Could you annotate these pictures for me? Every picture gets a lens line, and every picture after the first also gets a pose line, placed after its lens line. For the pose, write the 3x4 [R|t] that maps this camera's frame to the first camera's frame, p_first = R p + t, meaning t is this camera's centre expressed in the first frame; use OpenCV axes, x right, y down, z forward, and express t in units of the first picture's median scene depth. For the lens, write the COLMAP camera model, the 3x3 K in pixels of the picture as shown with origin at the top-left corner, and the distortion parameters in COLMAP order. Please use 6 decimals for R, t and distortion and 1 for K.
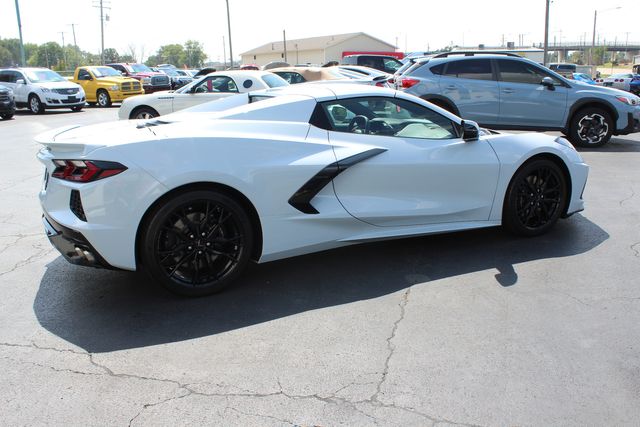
lens RADIAL K [[607.0, 0, 321.6], [0, 607.0, 233.5], [0, 0, 1]] dist [-0.148266, 0.141795]
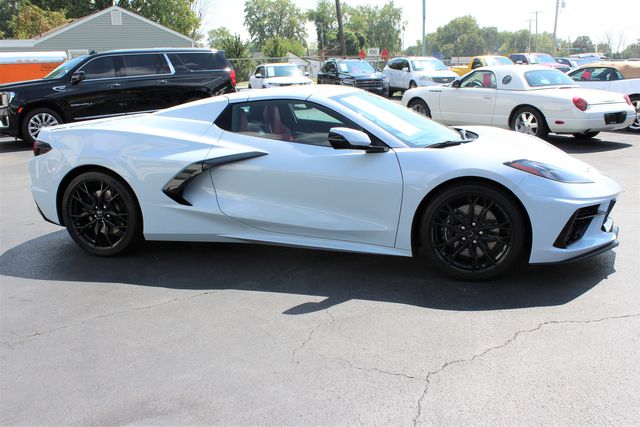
lens RADIAL K [[627.1, 0, 321.1], [0, 627.1, 234.1], [0, 0, 1]] dist [-0.148388, 0.149895]
pose [[0.741648, 0.172672, -0.648184, 0.746643], [-0.165894, 0.983498, 0.072183, -0.084950], [0.649952, 0.053995, 0.758055, 0.251962]]
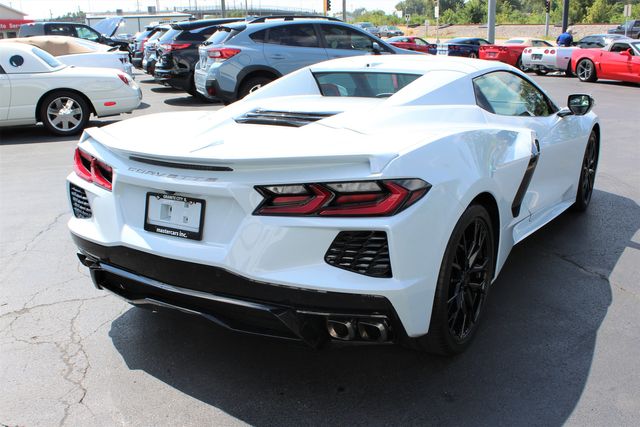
lens RADIAL K [[668.0, 0, 322.0], [0, 668.0, 233.6], [0, 0, 1]] dist [-0.155585, 0.159952]
pose [[0.845167, -0.153852, 0.511881, -0.570649], [0.142069, 0.987891, 0.062352, -0.084326], [-0.515275, 0.020024, 0.856791, 0.307852]]
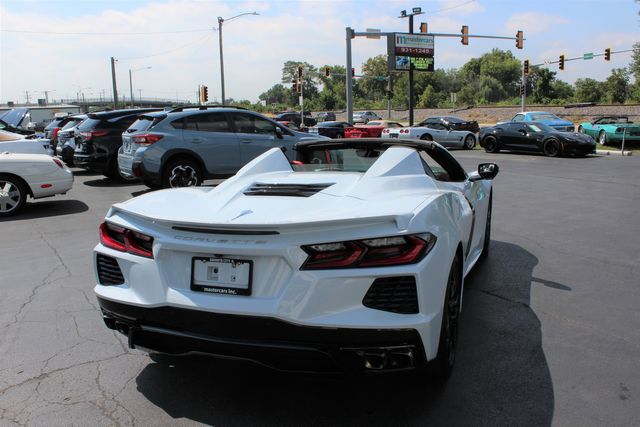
lens RADIAL K [[583.1, 0, 322.6], [0, 583.1, 236.9], [0, 0, 1]] dist [-0.150798, 0.140112]
pose [[0.712206, -0.144576, 0.686921, -0.696508], [0.195671, 0.980663, 0.003526, -0.101623], [-0.674147, 0.131900, 0.726724, 0.369444]]
